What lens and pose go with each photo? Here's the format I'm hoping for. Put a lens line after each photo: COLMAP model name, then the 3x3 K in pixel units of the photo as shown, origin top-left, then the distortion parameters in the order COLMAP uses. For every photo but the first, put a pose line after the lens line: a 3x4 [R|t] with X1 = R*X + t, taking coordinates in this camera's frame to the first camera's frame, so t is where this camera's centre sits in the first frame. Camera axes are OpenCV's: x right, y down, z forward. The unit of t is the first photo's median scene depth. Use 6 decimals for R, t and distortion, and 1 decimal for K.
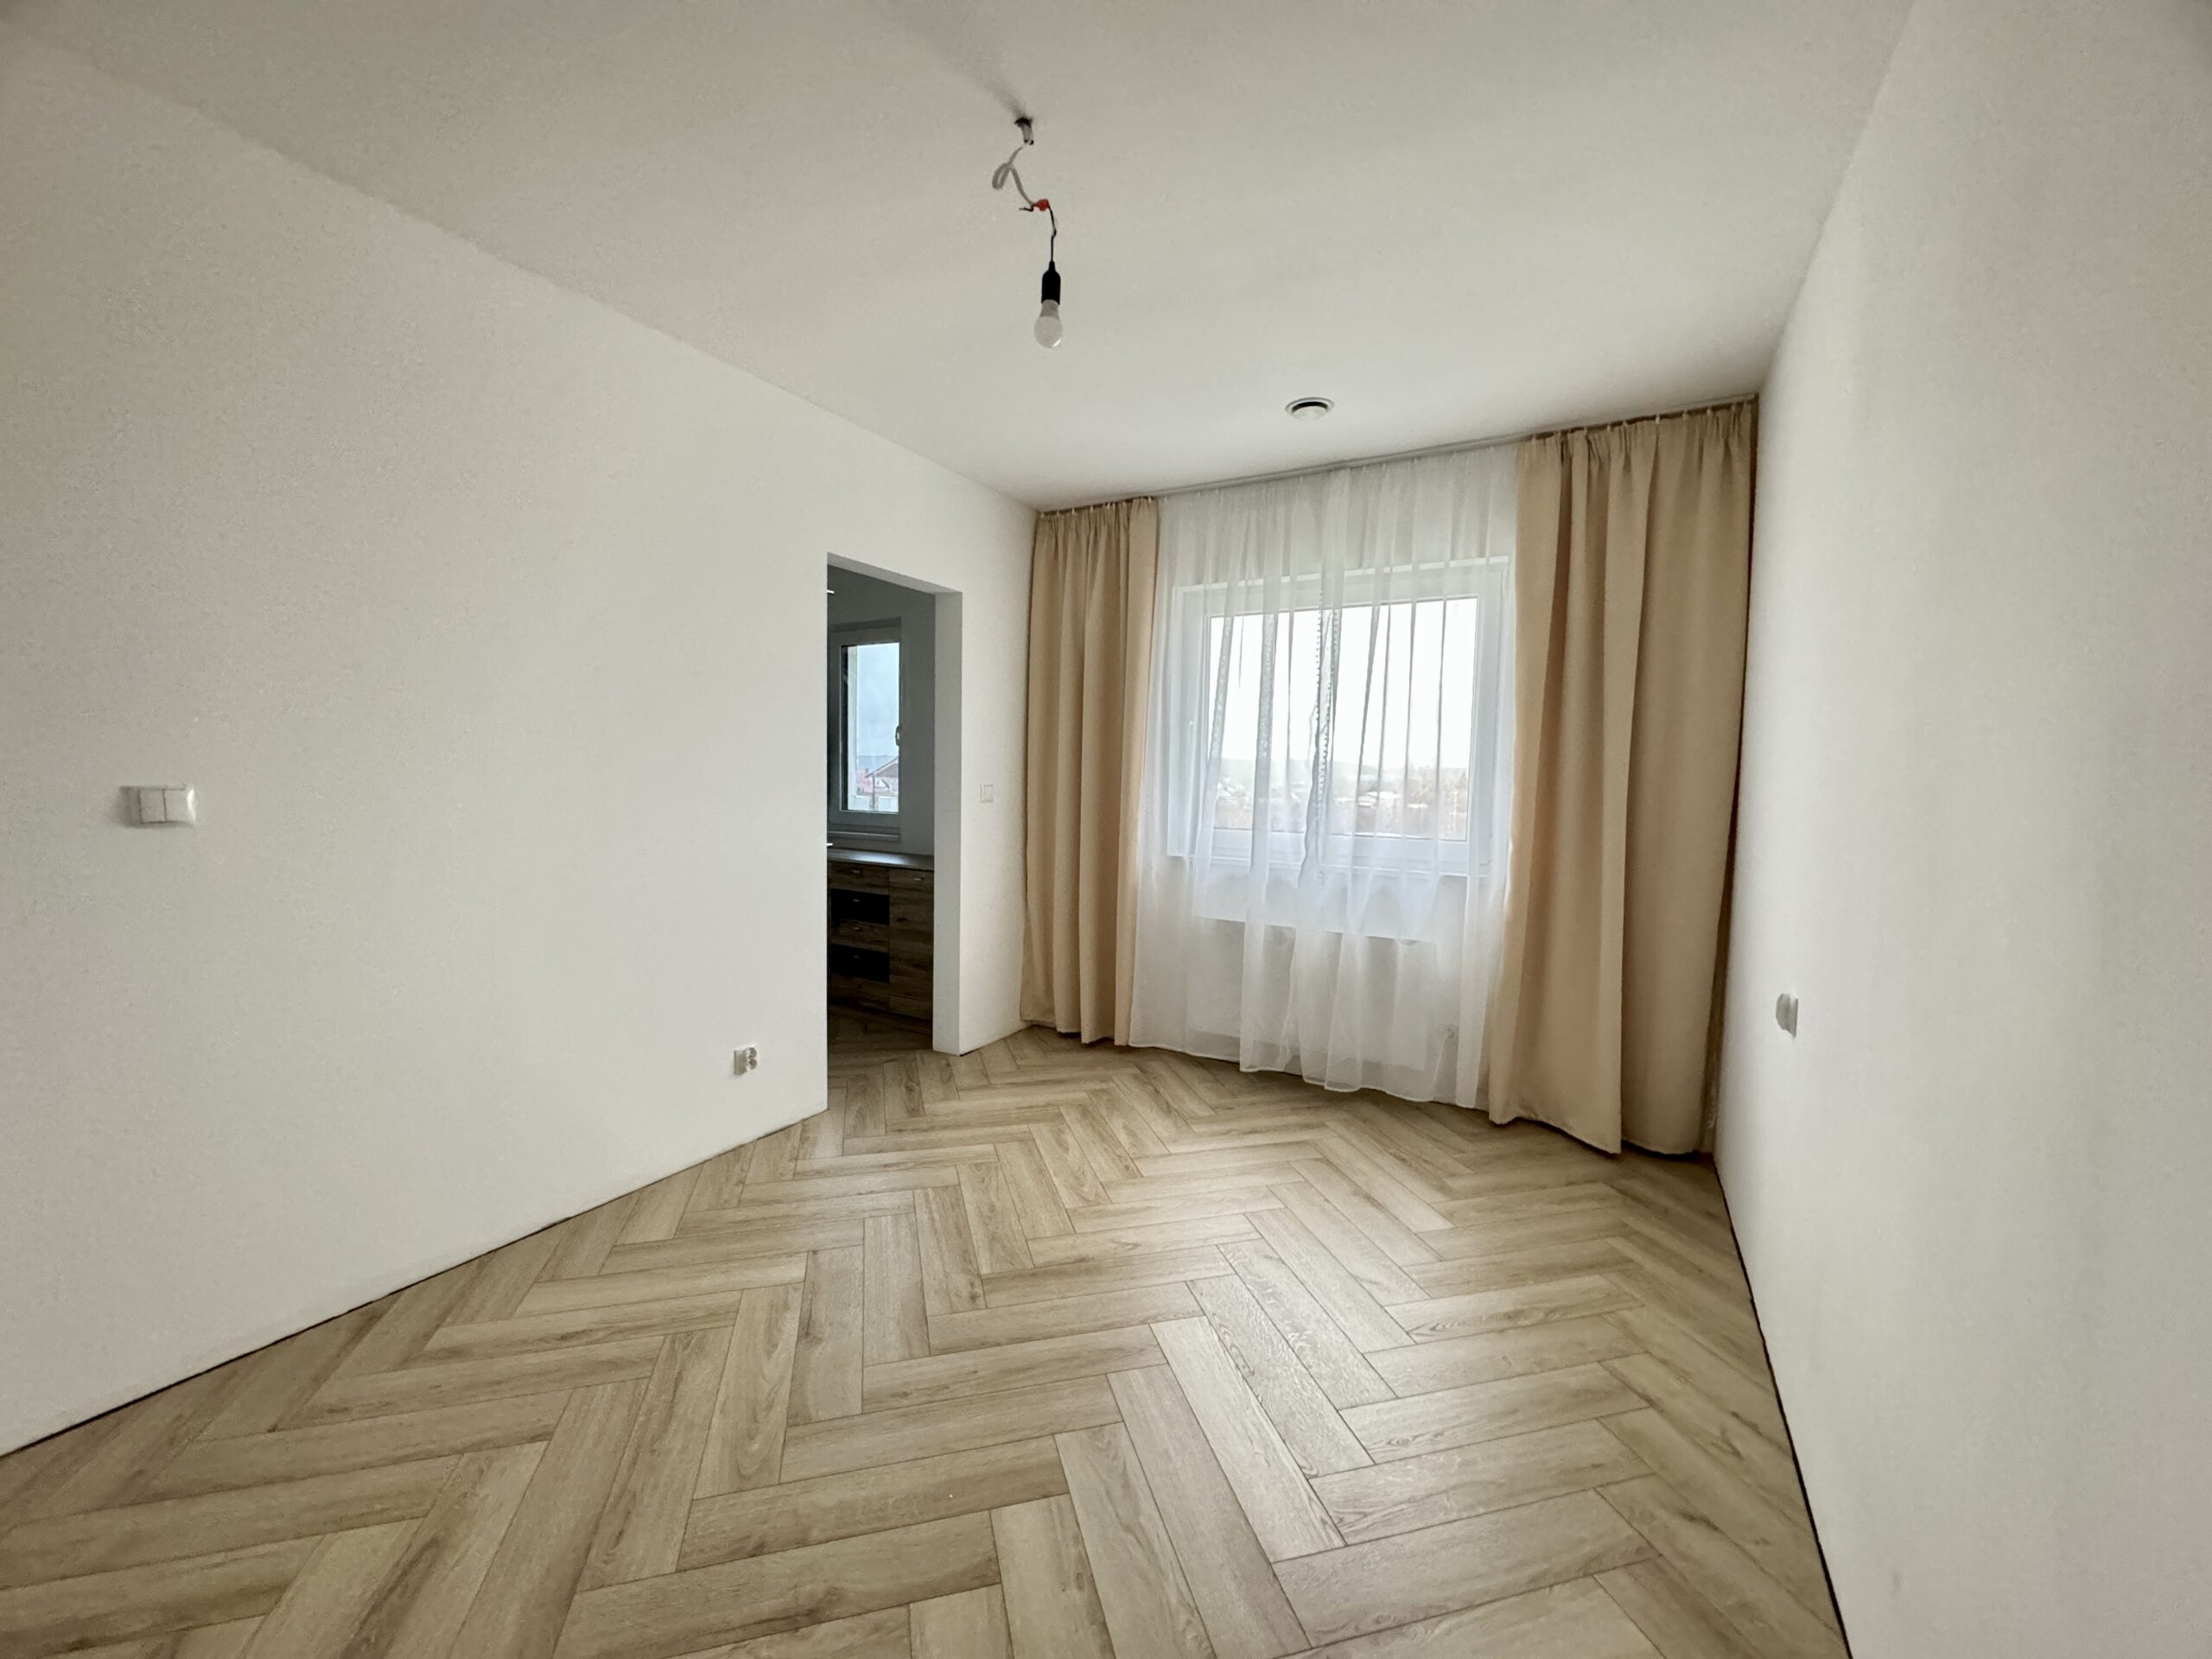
lens RADIAL K [[873.6, 0, 1107.5], [0, 873.6, 833.3], [0, 0, 1]] dist [-0.001568, 0.000768]
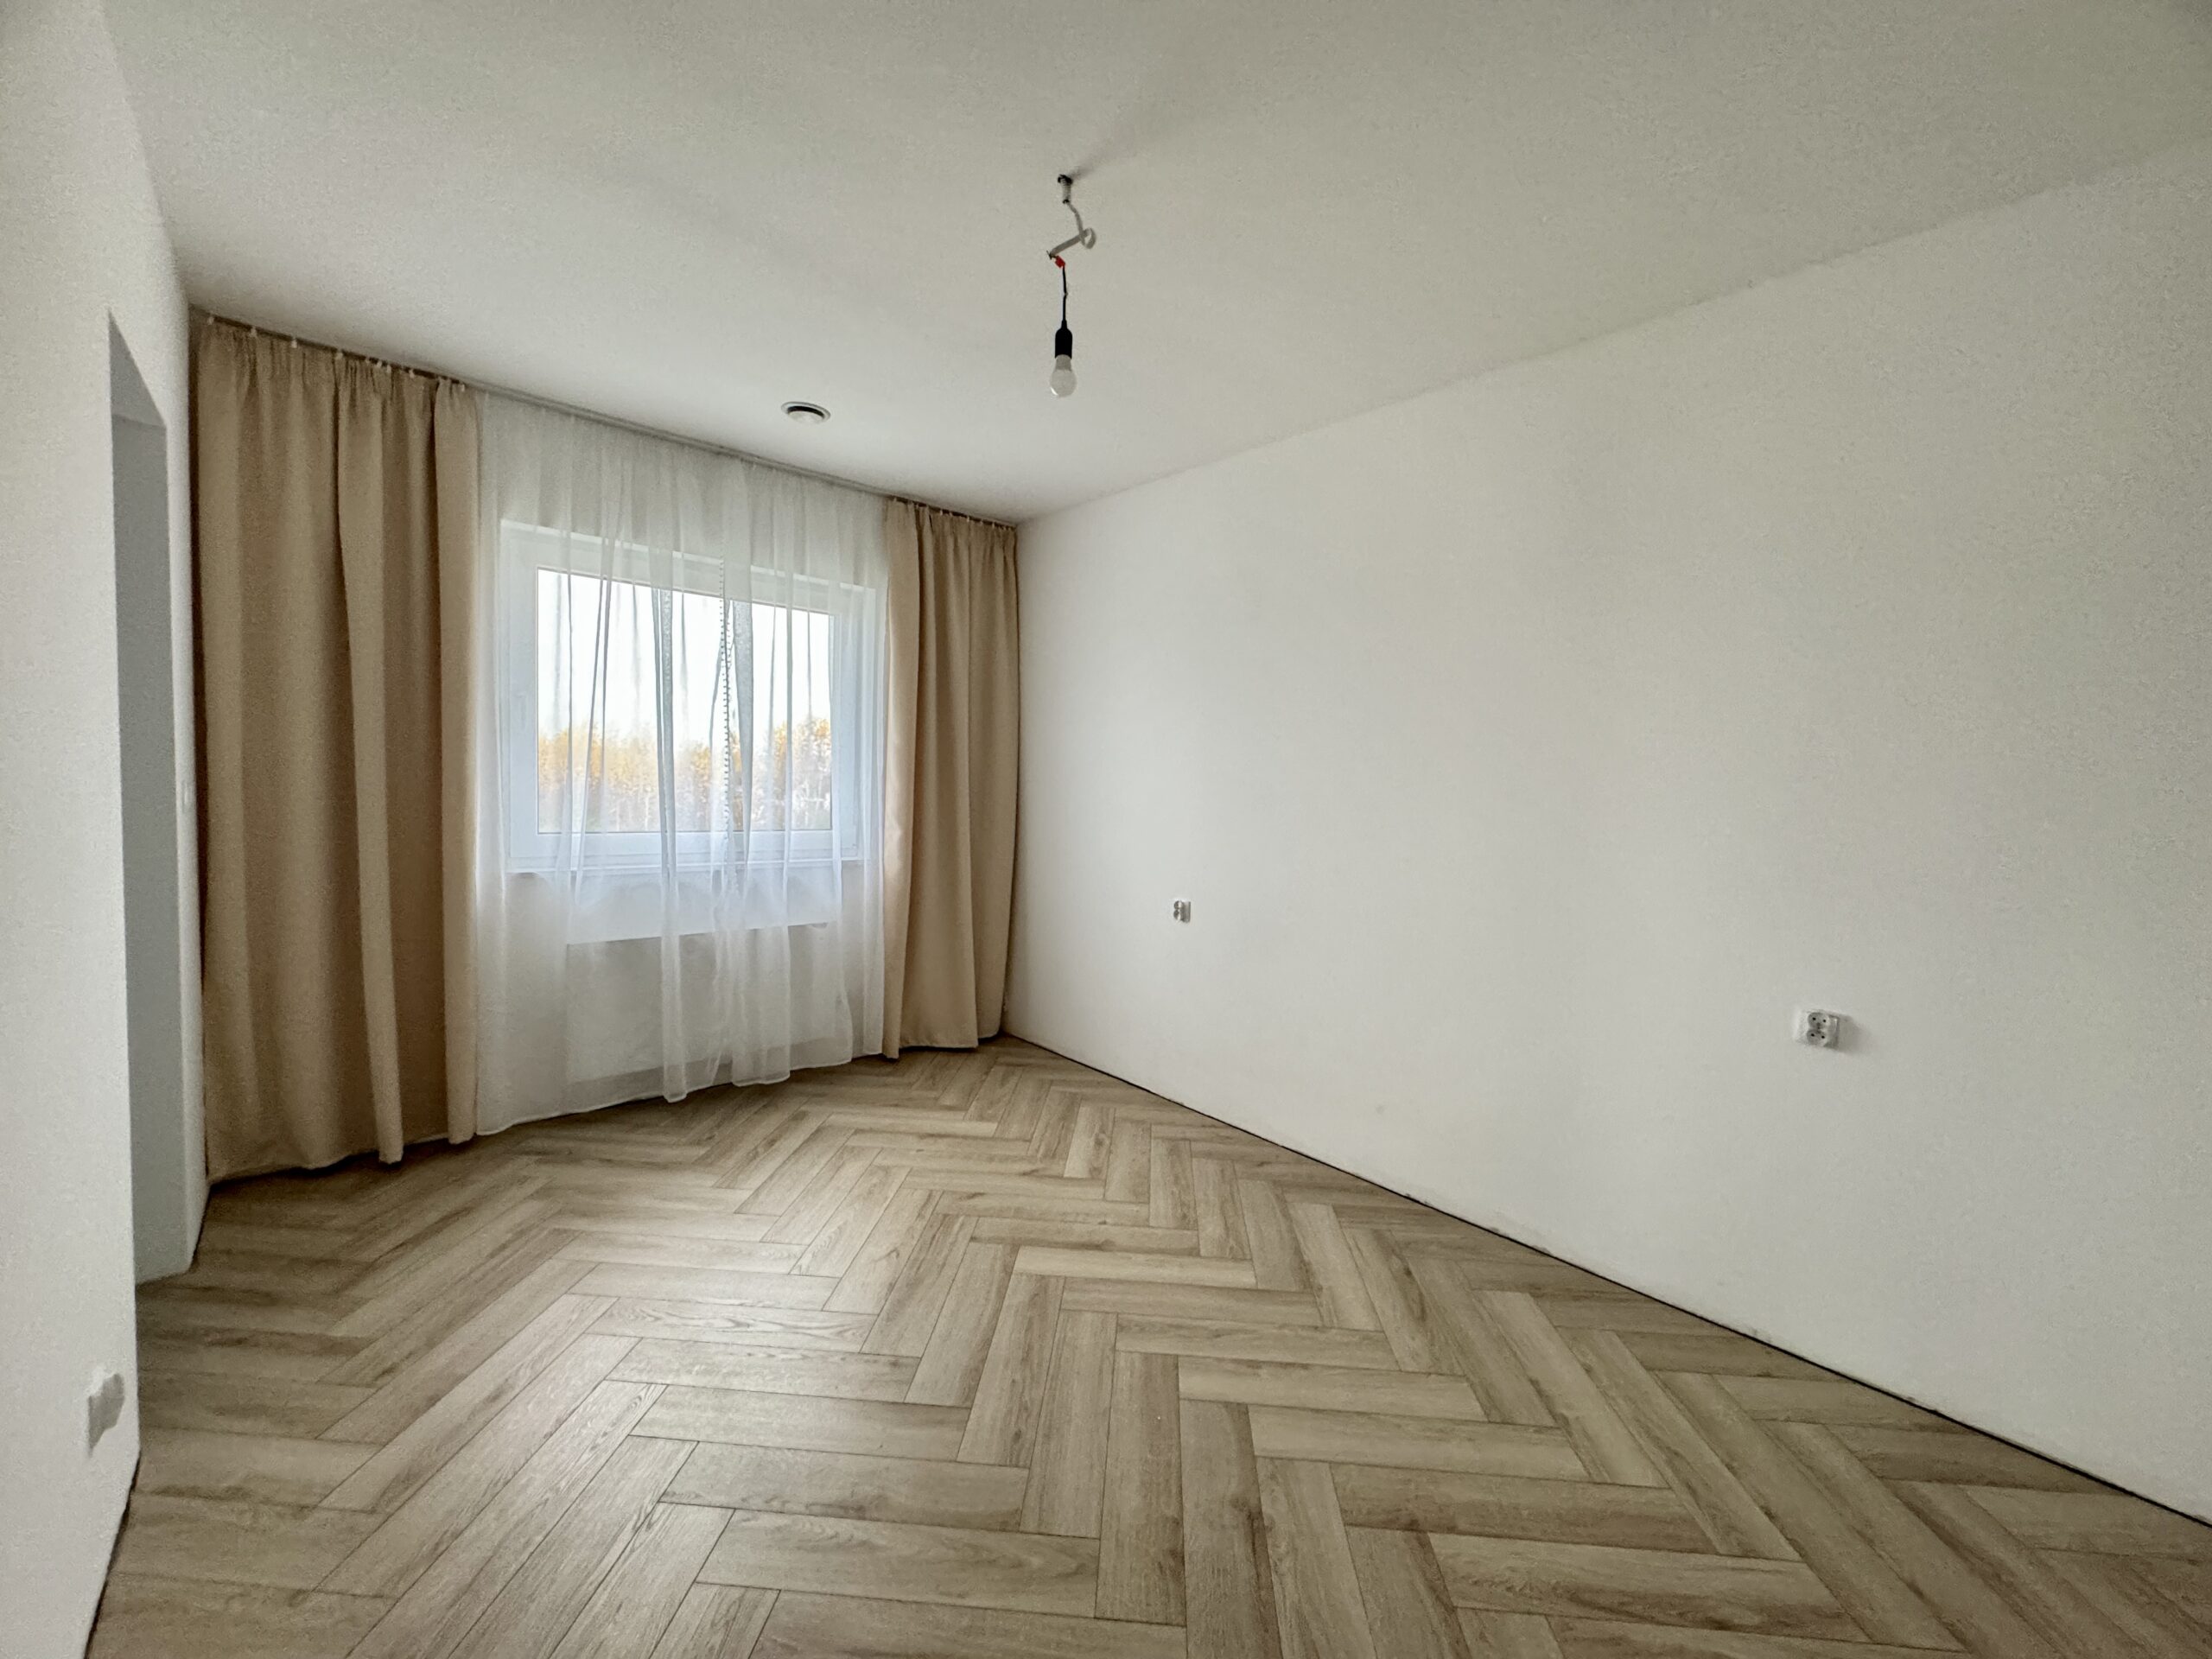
lens RADIAL K [[873.6, 0, 1105.2], [0, 873.6, 829.2], [0, 0, 1]] dist [-0.001568, 0.000768]
pose [[0.319907, -0.059286, 0.945592, -0.573143], [0.039240, 0.998013, 0.049297, -0.034700], [-0.946636, 0.021334, 0.321598, 0.313130]]
